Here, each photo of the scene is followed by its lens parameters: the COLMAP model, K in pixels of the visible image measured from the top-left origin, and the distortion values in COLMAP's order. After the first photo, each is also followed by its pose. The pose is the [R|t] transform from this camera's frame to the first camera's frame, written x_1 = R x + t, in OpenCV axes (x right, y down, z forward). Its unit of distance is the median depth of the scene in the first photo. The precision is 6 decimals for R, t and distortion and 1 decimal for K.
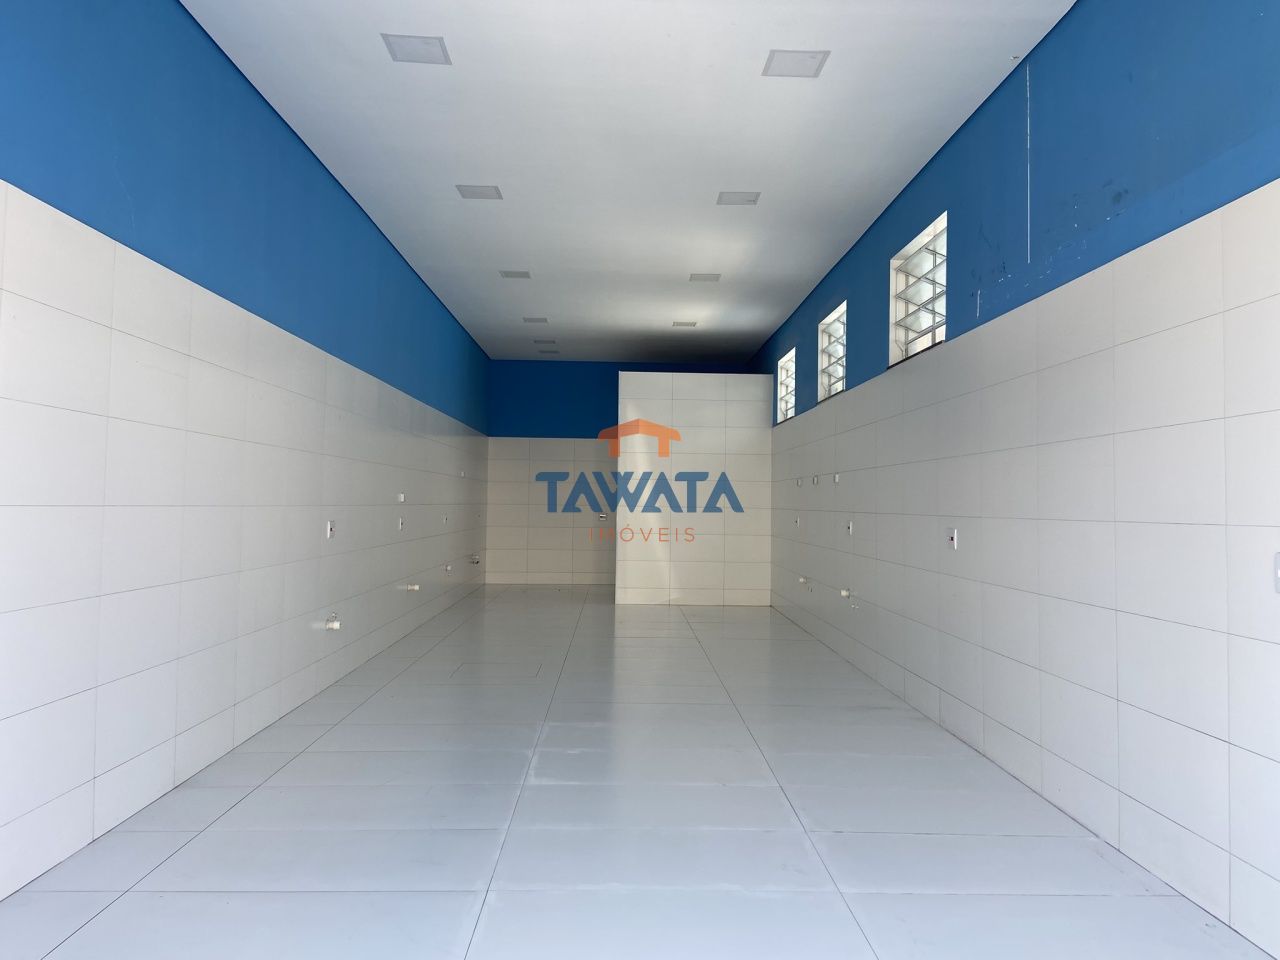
lens RADIAL K [[1017.0, 0, 641.0], [0, 1017.0, 481.1], [0, 0, 1]] dist [0.091892, 0.002143]
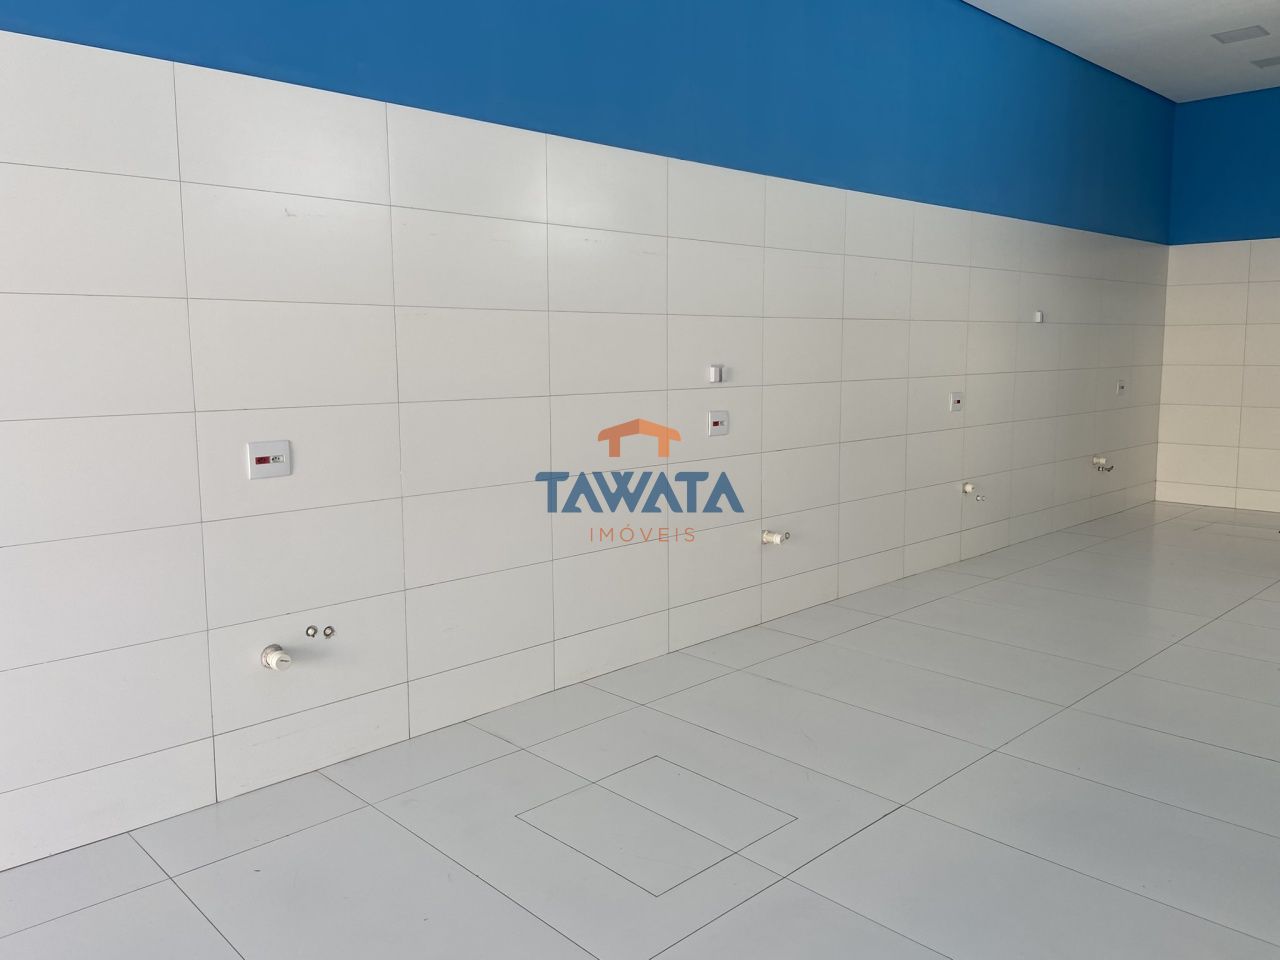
lens RADIAL K [[1017.0, 0, 640.3], [0, 1017.0, 478.2], [0, 0, 1]] dist [0.091892, 0.002143]
pose [[0.685806, 0.102551, -0.720523, 0.077932], [0.012005, 0.988294, 0.152089, -0.007700], [0.727686, -0.112954, 0.676547, 0.380890]]
